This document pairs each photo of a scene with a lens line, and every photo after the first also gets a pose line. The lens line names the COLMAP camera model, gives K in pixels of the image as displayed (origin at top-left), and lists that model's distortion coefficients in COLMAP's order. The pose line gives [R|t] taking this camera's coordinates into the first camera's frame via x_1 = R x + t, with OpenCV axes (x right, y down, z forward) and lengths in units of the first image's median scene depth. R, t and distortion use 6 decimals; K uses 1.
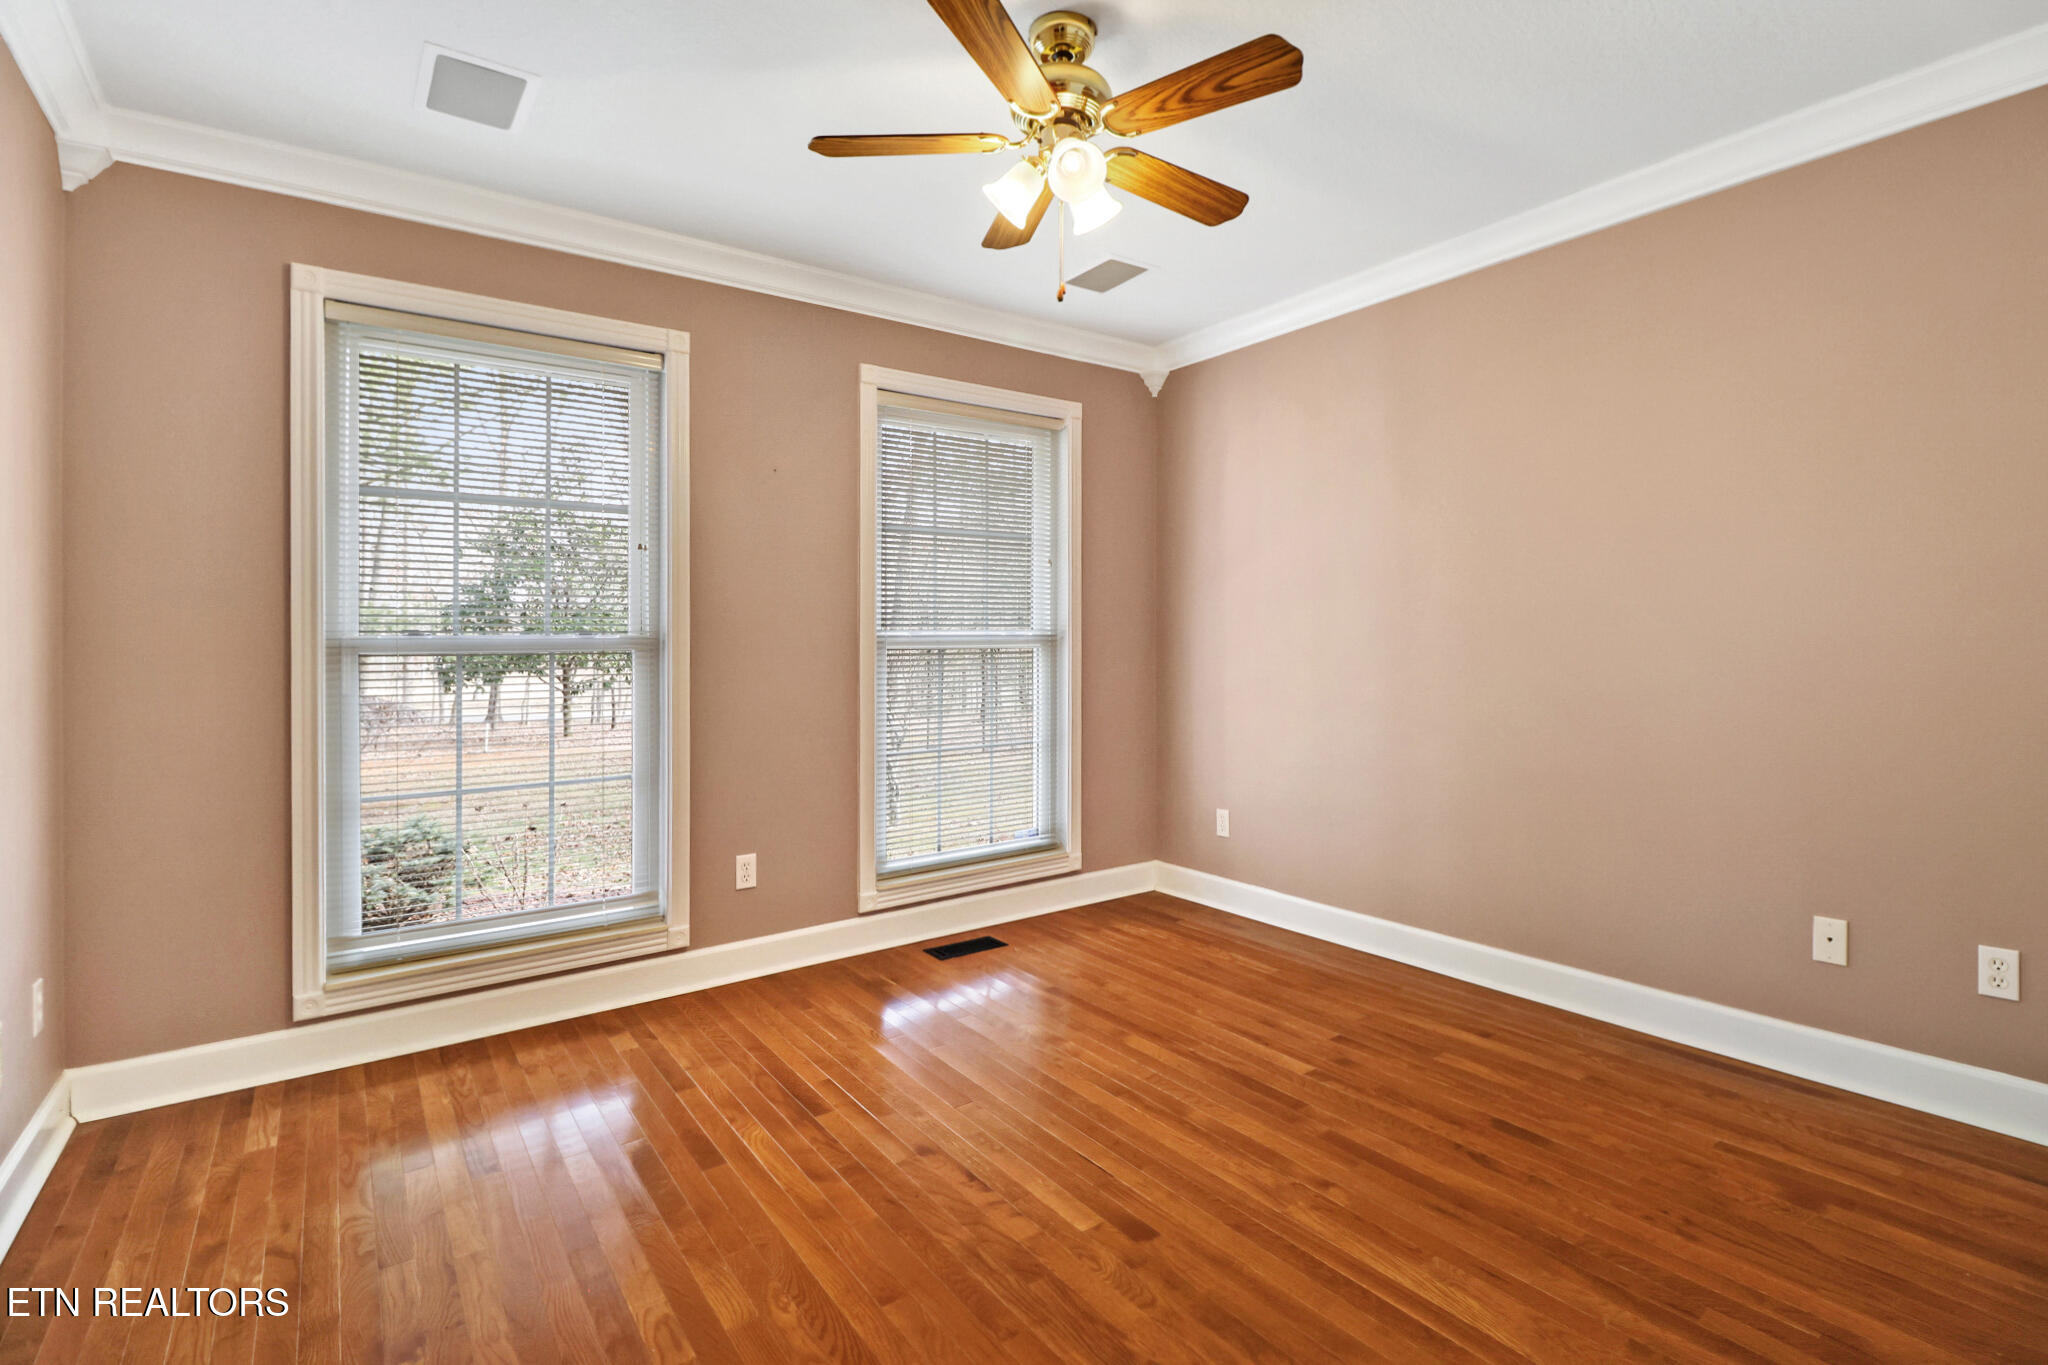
lens RADIAL K [[951.9, 0, 1033.0], [0, 951.9, 651.8], [0, 0, 1]] dist [0.000566, -0.007327]
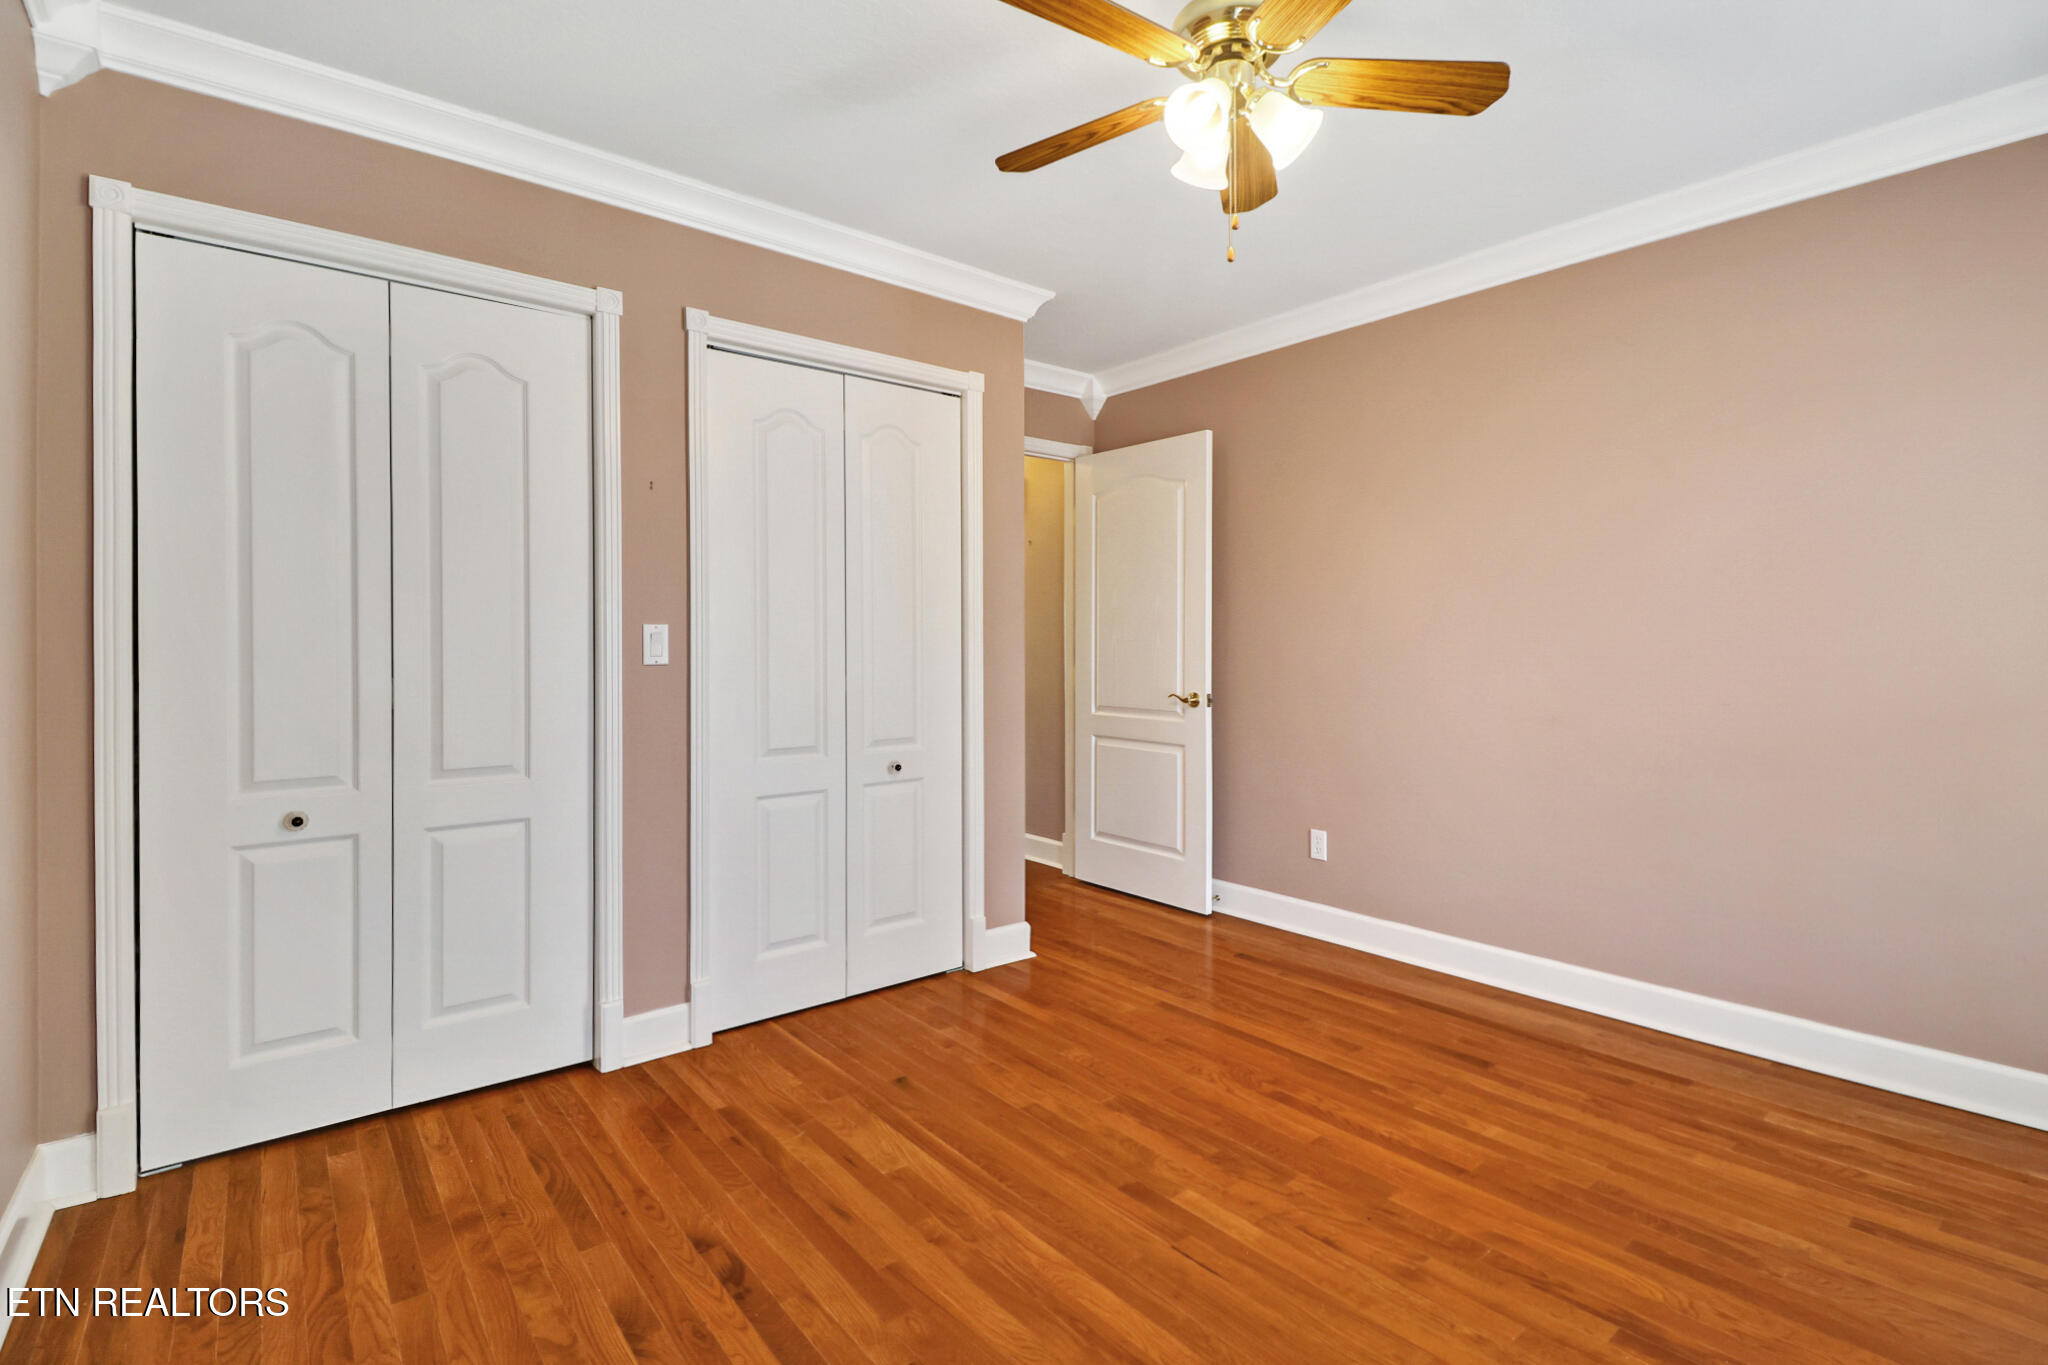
lens RADIAL K [[951.9, 0, 1033.0], [0, 951.9, 651.8], [0, 0, 1]] dist [0.000566, -0.007327]
pose [[-0.998055, 0.011034, -0.061357, 0.285660], [0.010590, 0.999915, 0.007556, -0.012768], [0.061435, 0.006891, -0.998087, 2.044143]]
